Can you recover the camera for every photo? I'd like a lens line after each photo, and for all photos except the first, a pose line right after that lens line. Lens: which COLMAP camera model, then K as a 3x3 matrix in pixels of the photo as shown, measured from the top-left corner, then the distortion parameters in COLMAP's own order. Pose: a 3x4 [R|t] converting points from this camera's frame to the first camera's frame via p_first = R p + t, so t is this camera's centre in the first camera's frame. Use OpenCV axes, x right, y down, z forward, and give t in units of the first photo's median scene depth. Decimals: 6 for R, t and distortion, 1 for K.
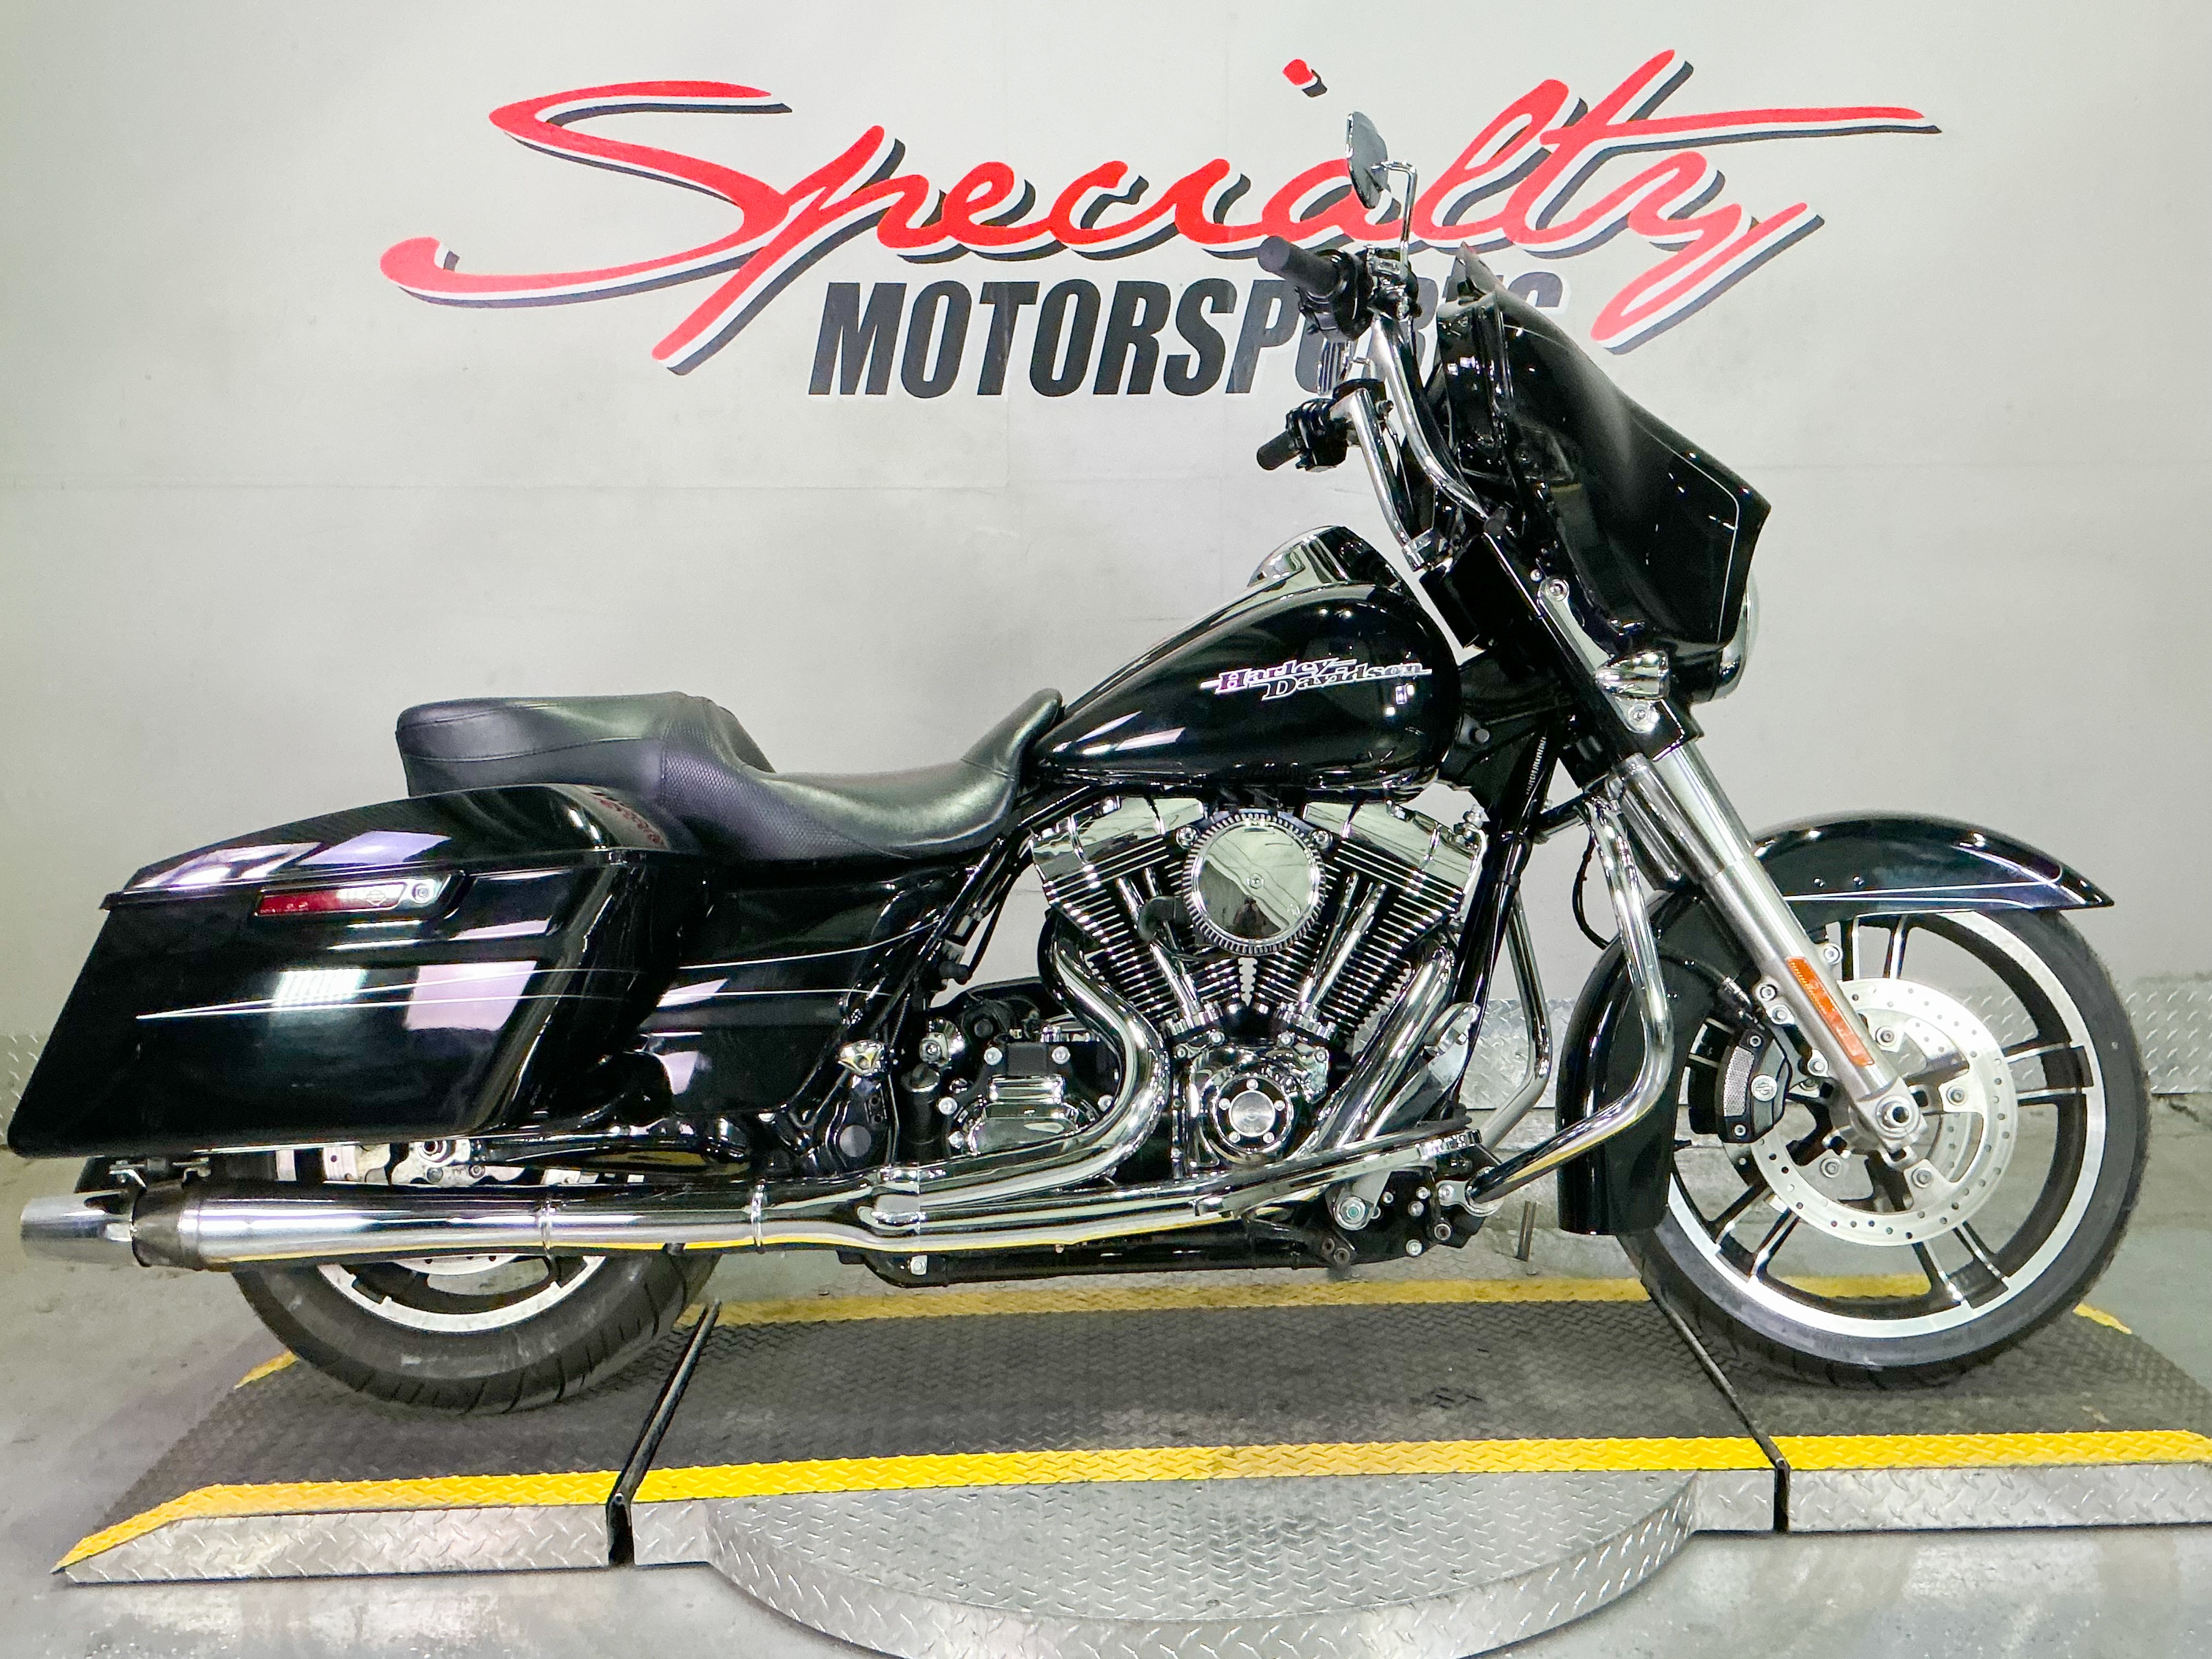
lens RADIAL K [[2287.0, 0, 1106.0], [0, 2287.0, 829.5], [0, 0, 1]] dist [0.114229, -0.230965]
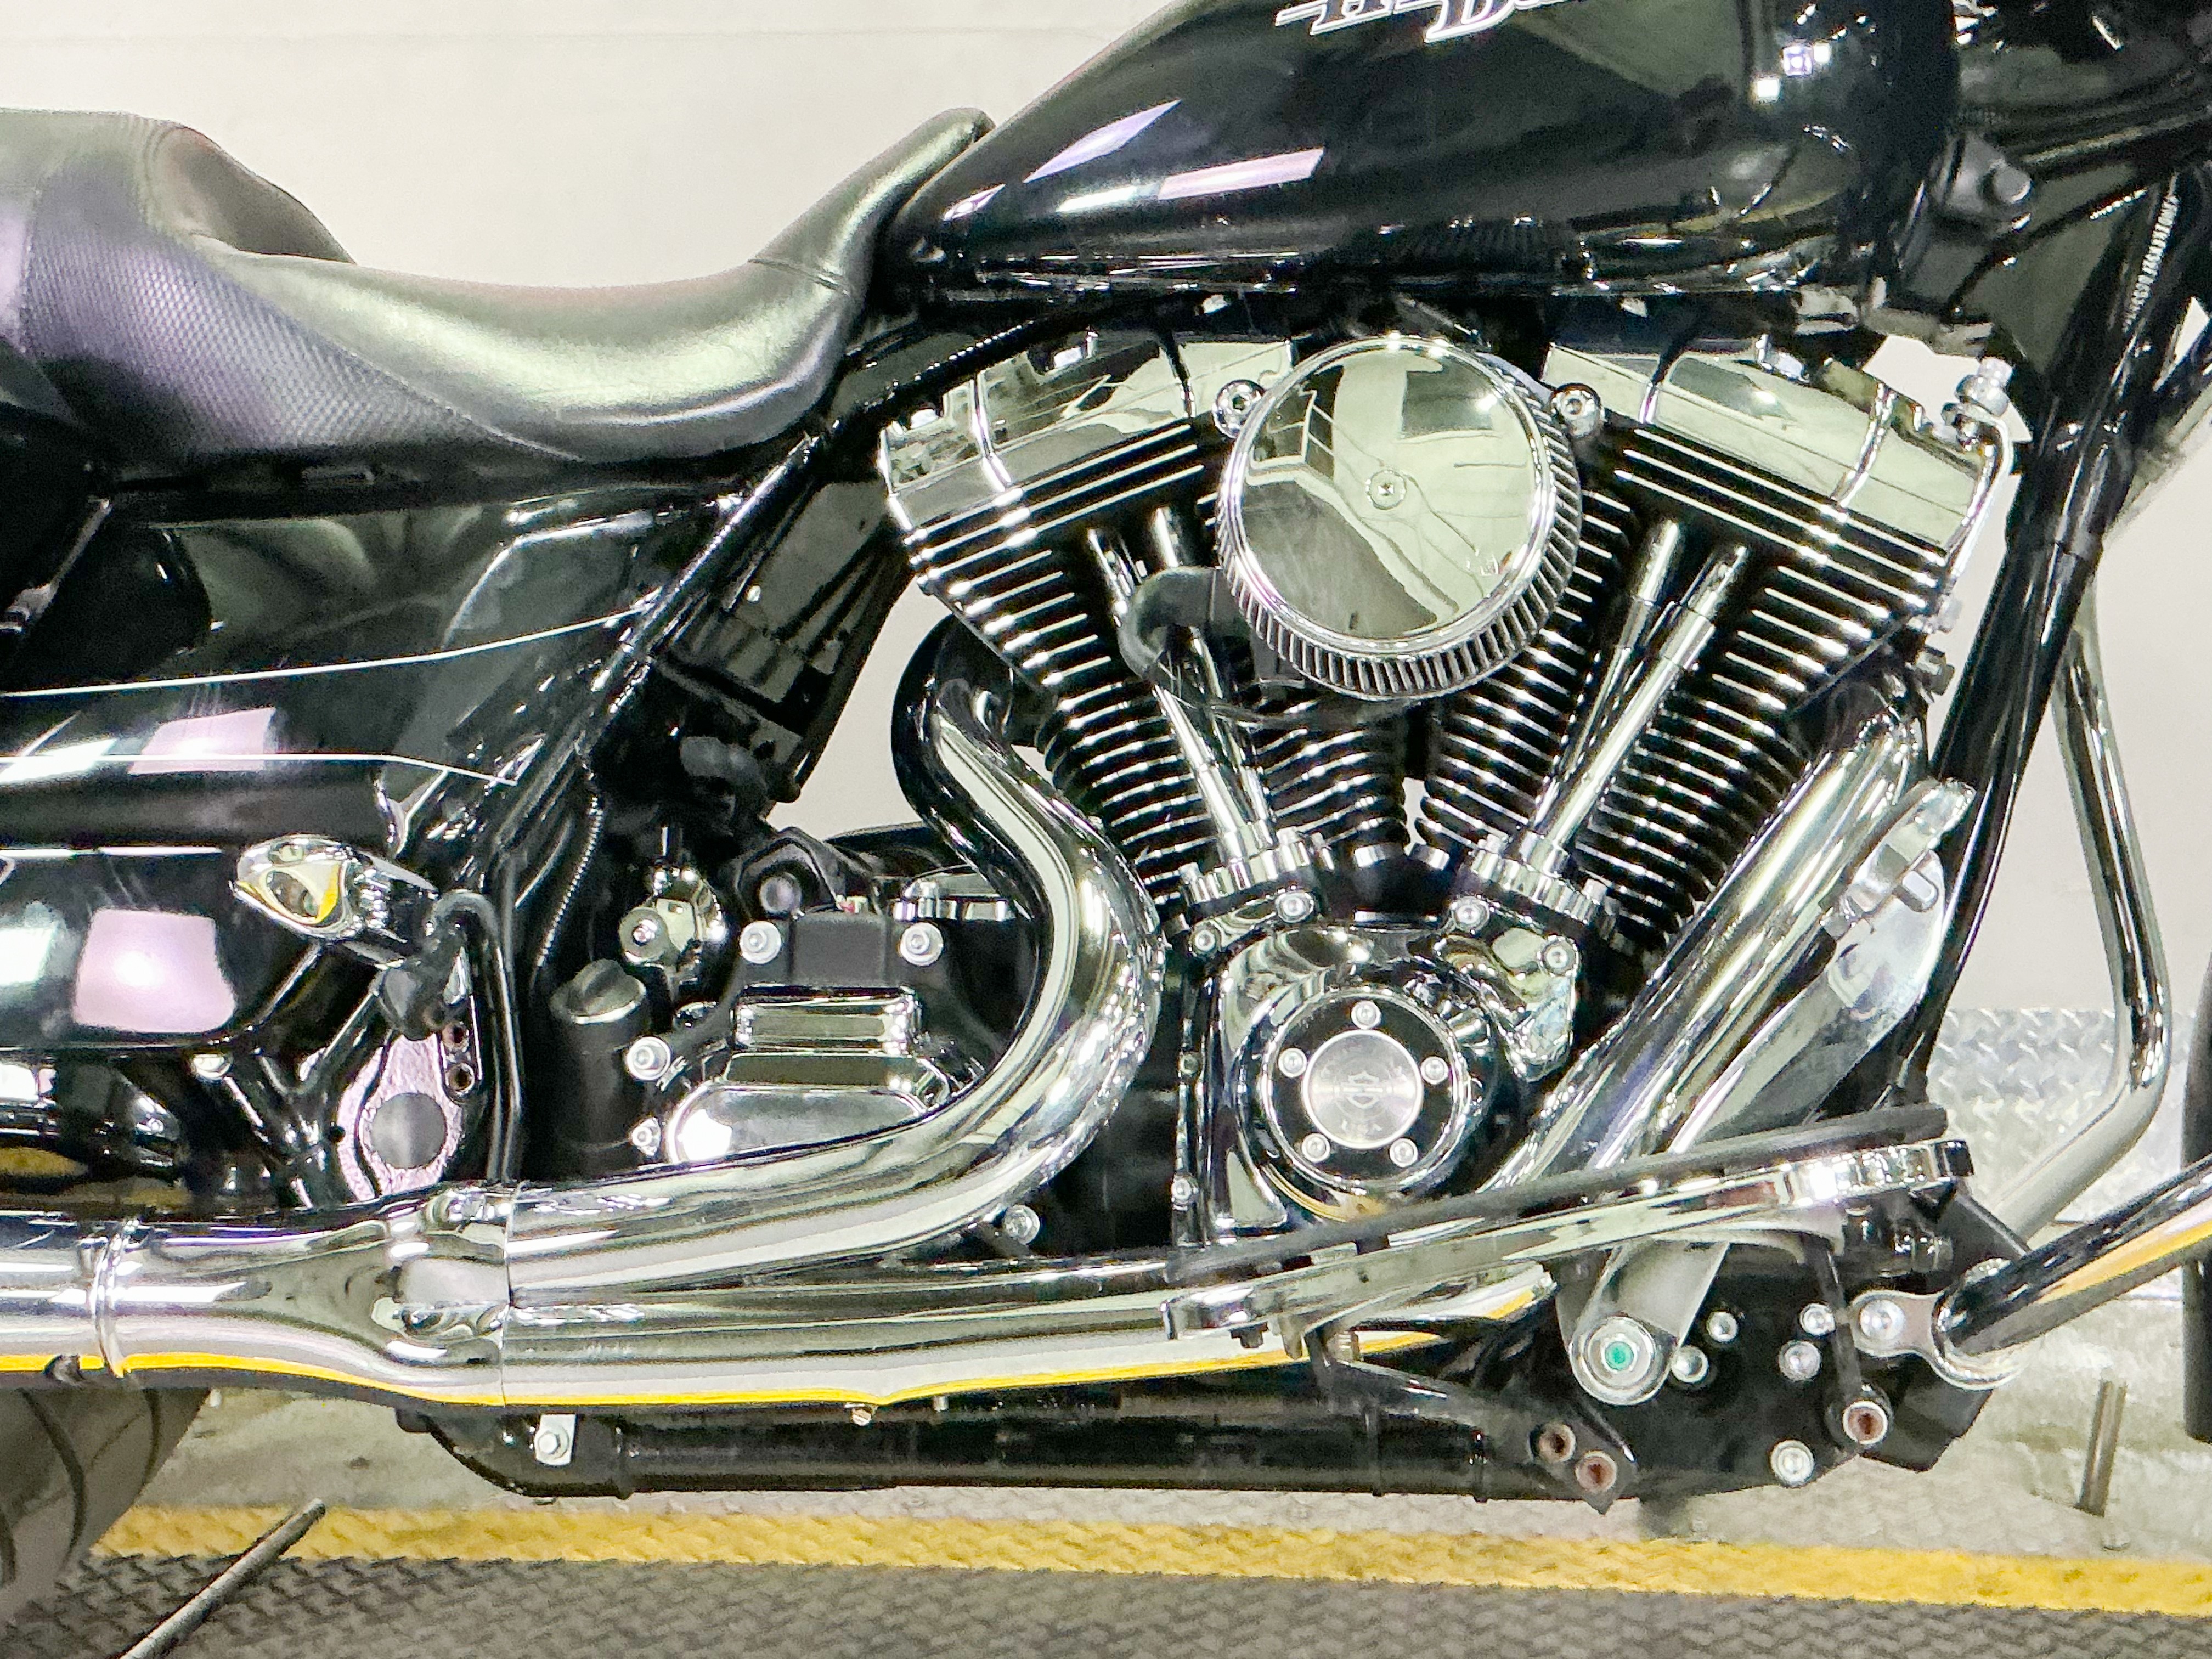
lens RADIAL K [[2988.6, 0, 1106.0], [0, 2988.6, 829.5], [0, 0, 1]] dist [0.089624, -0.049062]
pose [[0.989659, 0.023061, -0.141575, 0.087961], [-0.026674, 0.999364, -0.023675, 0.089899], [0.140939, 0.027206, 0.989644, 0.475758]]
